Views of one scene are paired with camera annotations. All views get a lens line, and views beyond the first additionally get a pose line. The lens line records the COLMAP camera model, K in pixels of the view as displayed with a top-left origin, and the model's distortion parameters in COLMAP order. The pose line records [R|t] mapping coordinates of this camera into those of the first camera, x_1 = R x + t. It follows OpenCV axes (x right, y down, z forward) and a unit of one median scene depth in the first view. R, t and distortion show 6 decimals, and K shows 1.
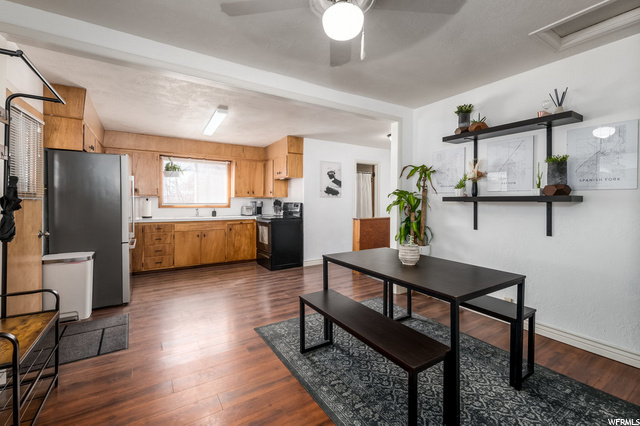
lens RADIAL K [[278.3, 0, 323.3], [0, 278.3, 202.7], [0, 0, 1]] dist [0.000755, 0.000022]
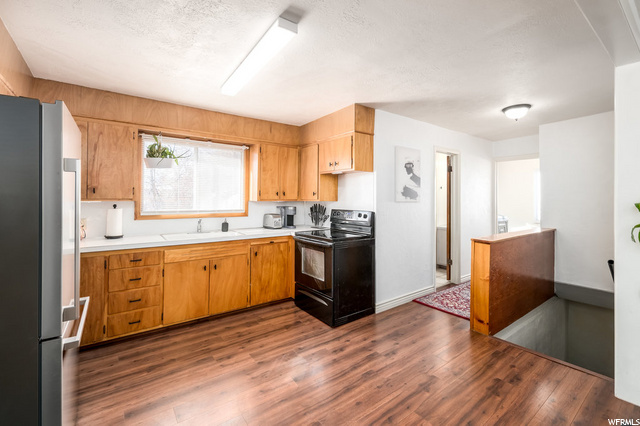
lens RADIAL K [[284.3, 0, 326.7], [0, 284.3, 194.1], [0, 0, 1]] dist [-0.000069, -0.000198]
pose [[0.997092, 0.004679, 0.076065, -0.223708], [-0.003400, 0.999851, -0.016940, -0.026833], [-0.076133, 0.016632, 0.996959, 0.353182]]
